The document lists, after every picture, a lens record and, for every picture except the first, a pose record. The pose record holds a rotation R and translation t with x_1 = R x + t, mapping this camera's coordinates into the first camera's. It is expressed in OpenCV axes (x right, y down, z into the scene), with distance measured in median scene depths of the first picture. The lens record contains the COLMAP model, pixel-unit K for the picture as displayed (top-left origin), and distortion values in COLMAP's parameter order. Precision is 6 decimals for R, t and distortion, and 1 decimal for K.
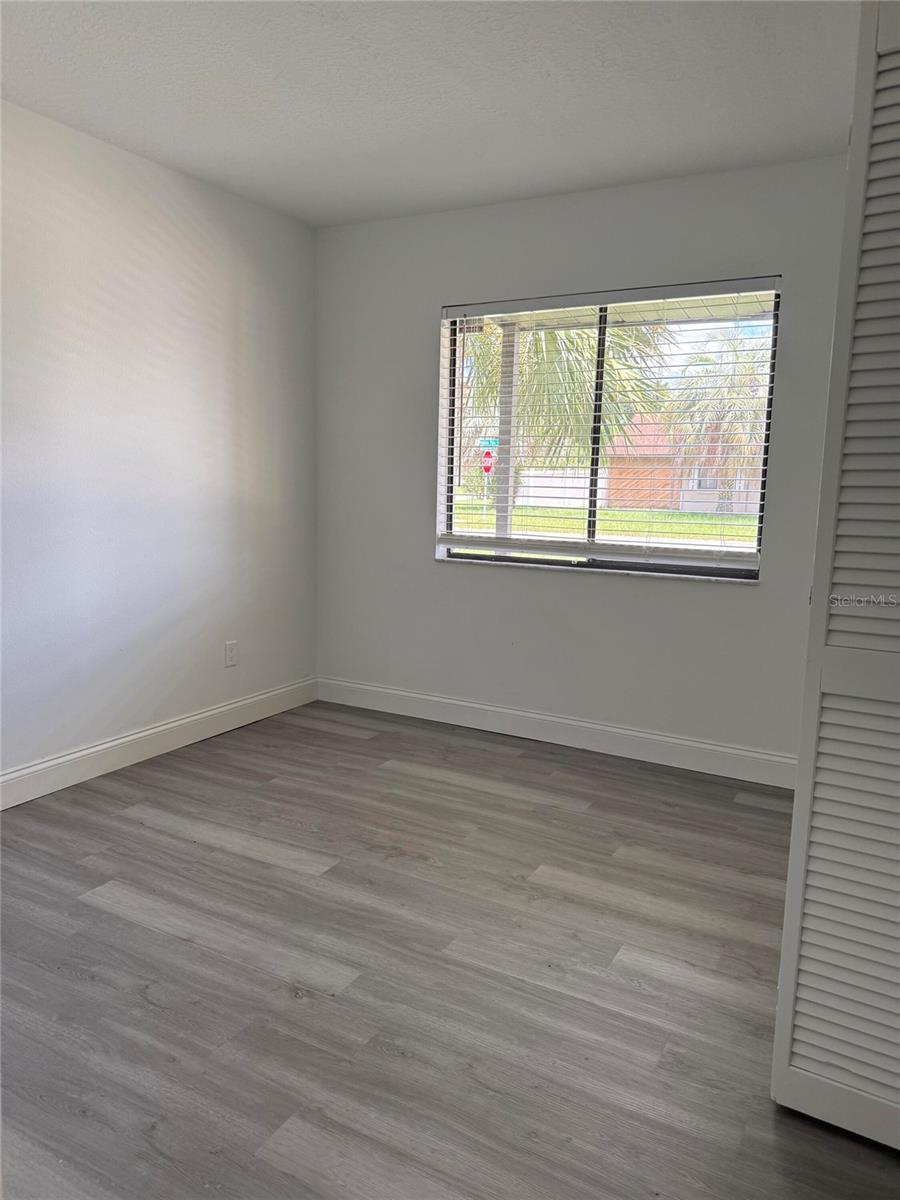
lens RADIAL K [[860.5, 0, 440.0], [0, 860.5, 600.1], [0, 0, 1]] dist [0.054464, -0.065455]
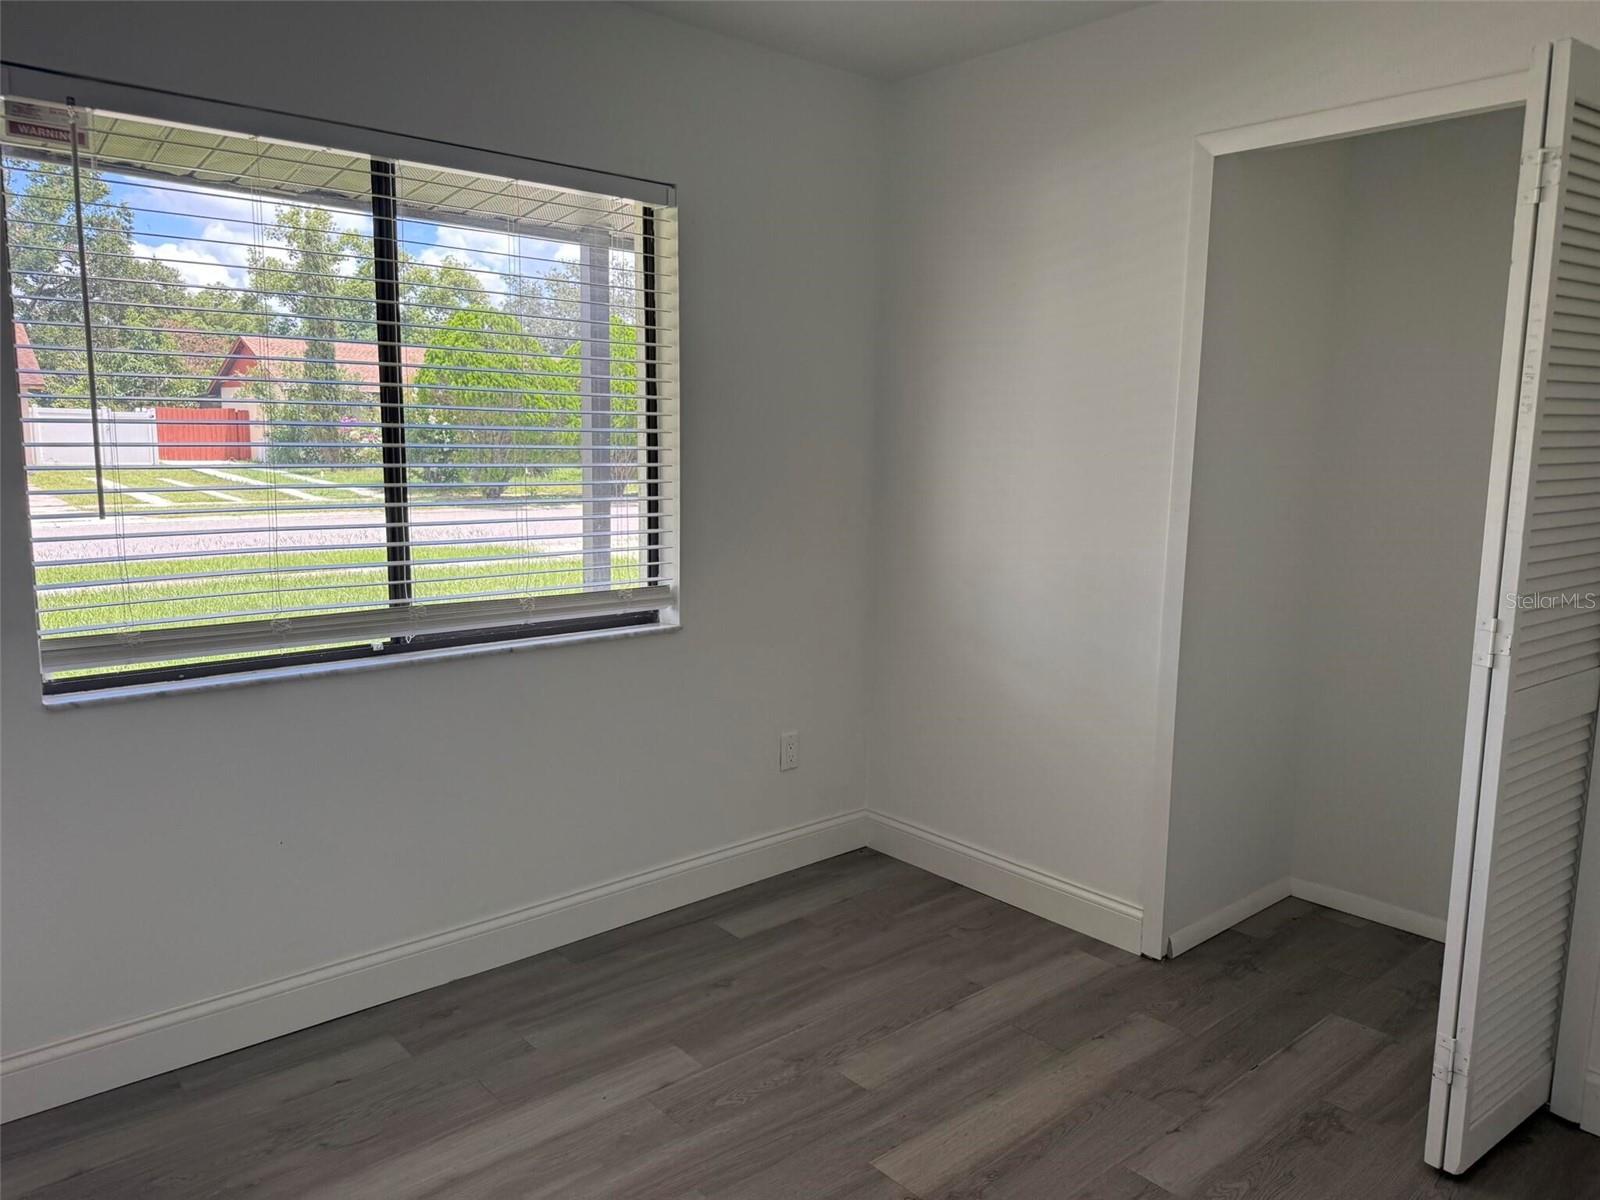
lens RADIAL K [[1147.3, 0, 791.0], [0, 1147.3, 601.4], [0, 0, 1]] dist [0.054464, -0.065455]
pose [[0.321450, -0.158227, 0.933613, -0.444906], [0.130721, 0.983916, 0.121744, -0.135794], [-0.937860, 0.082908, 0.336964, 0.579428]]
